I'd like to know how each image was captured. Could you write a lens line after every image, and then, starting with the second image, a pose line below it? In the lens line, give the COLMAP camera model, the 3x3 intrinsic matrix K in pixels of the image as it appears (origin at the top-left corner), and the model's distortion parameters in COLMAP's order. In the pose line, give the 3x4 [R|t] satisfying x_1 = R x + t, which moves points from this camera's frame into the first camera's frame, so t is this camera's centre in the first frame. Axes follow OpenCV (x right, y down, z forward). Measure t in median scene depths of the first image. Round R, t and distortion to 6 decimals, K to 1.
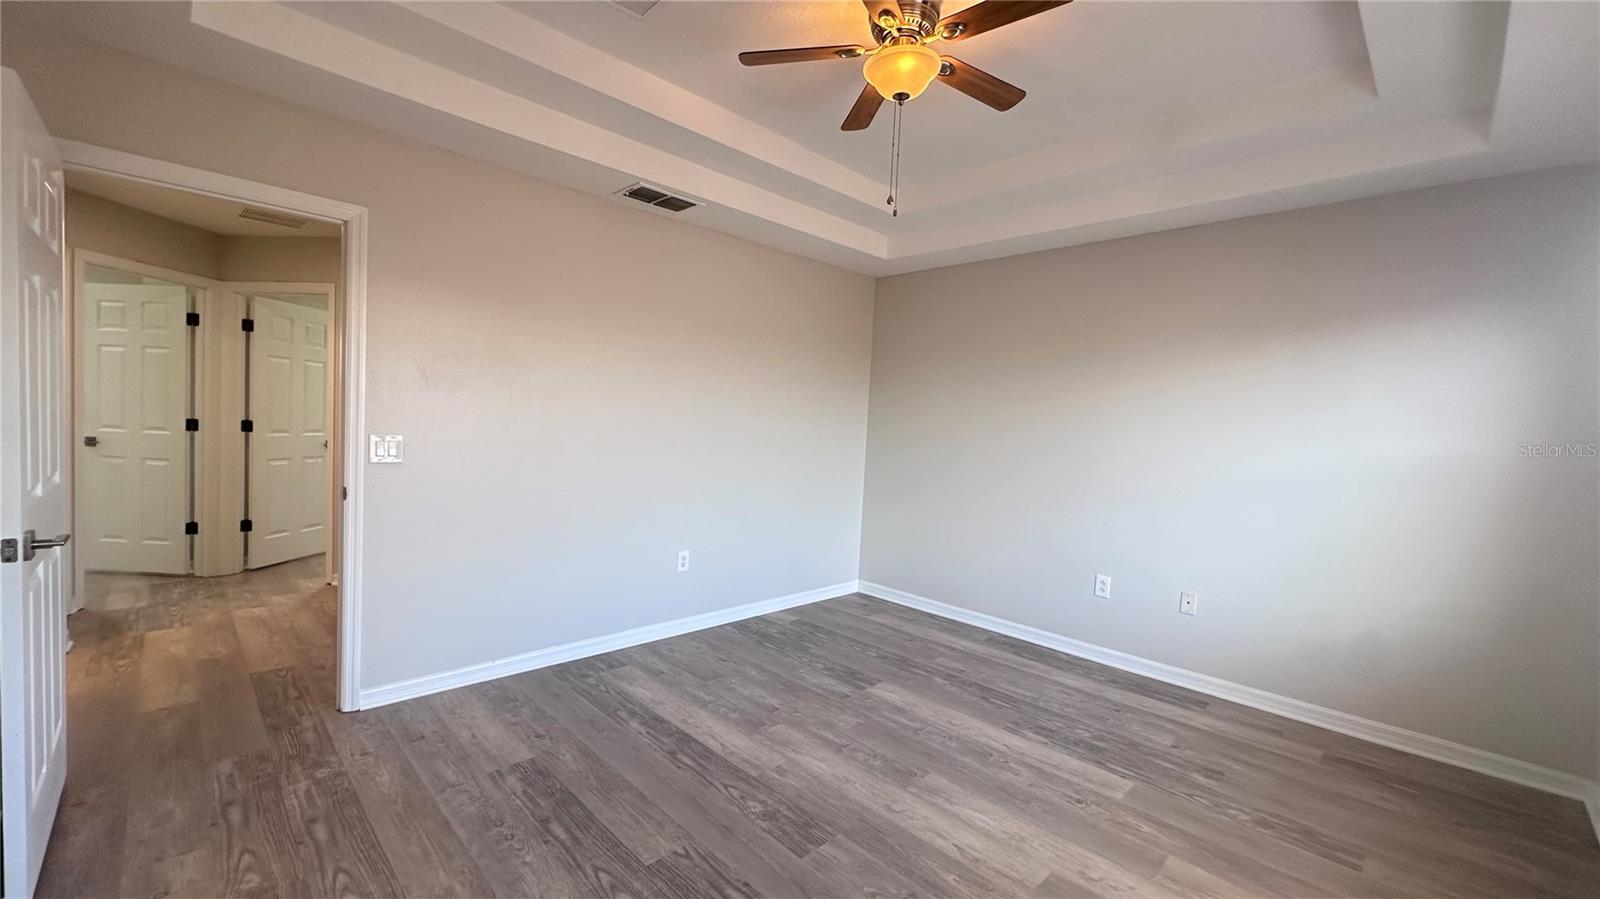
lens RADIAL K [[640.2, 0, 799.5], [0, 640.2, 449.1], [0, 0, 1]] dist [-0.001635, 0.000142]
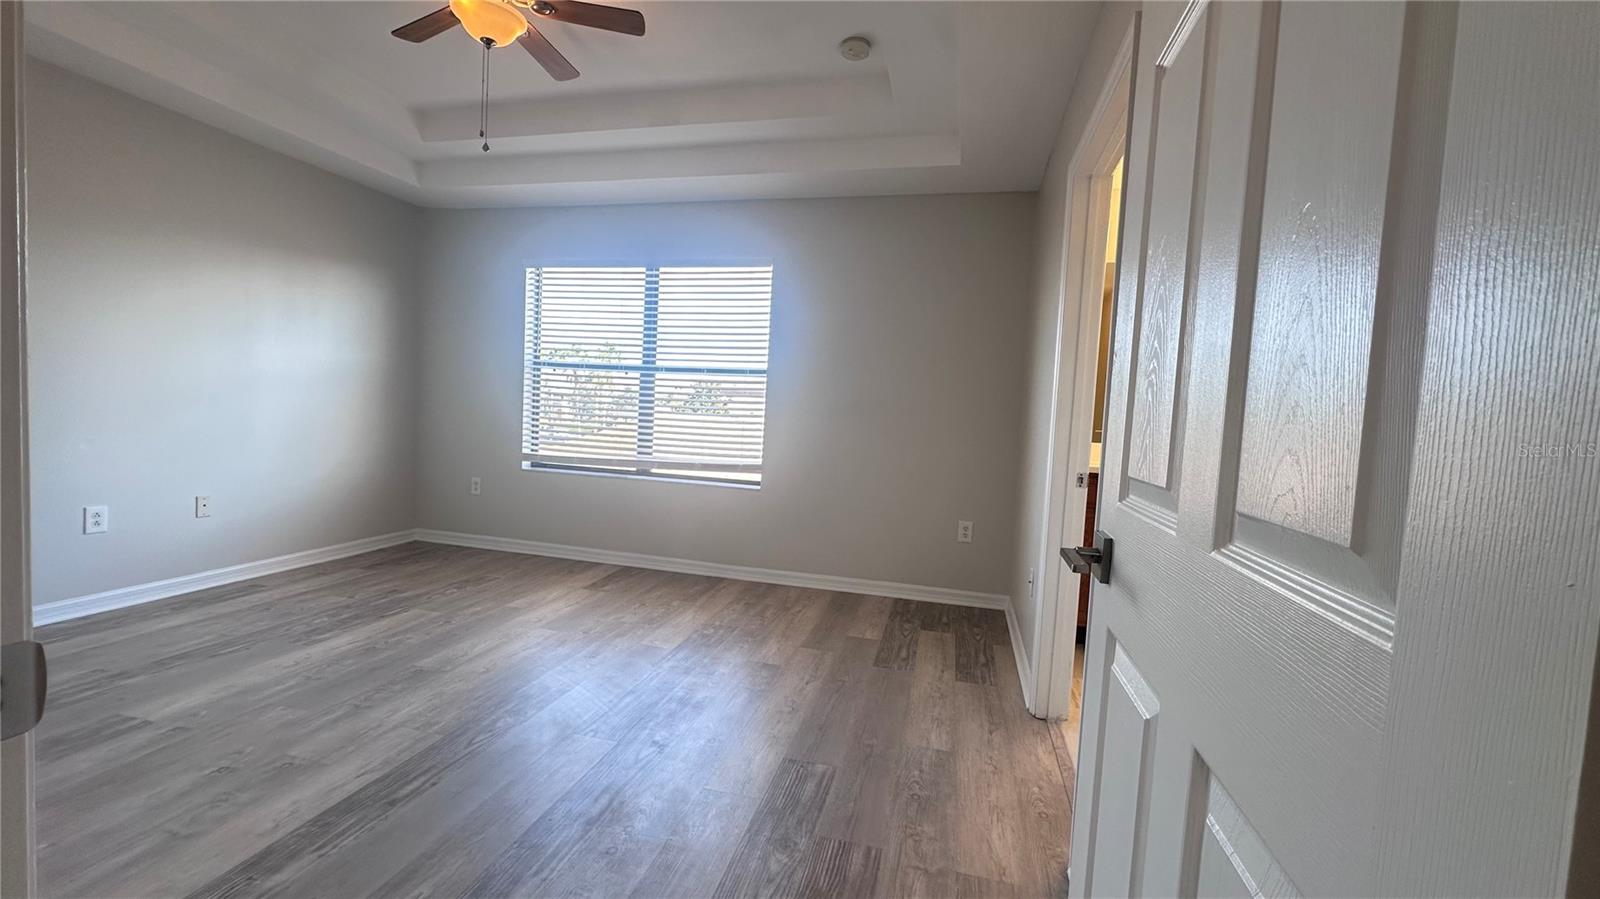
lens RADIAL K [[640.2, 0, 799.5], [0, 640.2, 449.1], [0, 0, 1]] dist [-0.001635, 0.000142]
pose [[-0.521475, -0.123736, 0.844247, -0.868390], [-0.039041, 0.991853, 0.121254, -0.008264], [-0.852373, 0.030271, -0.522058, 0.870769]]
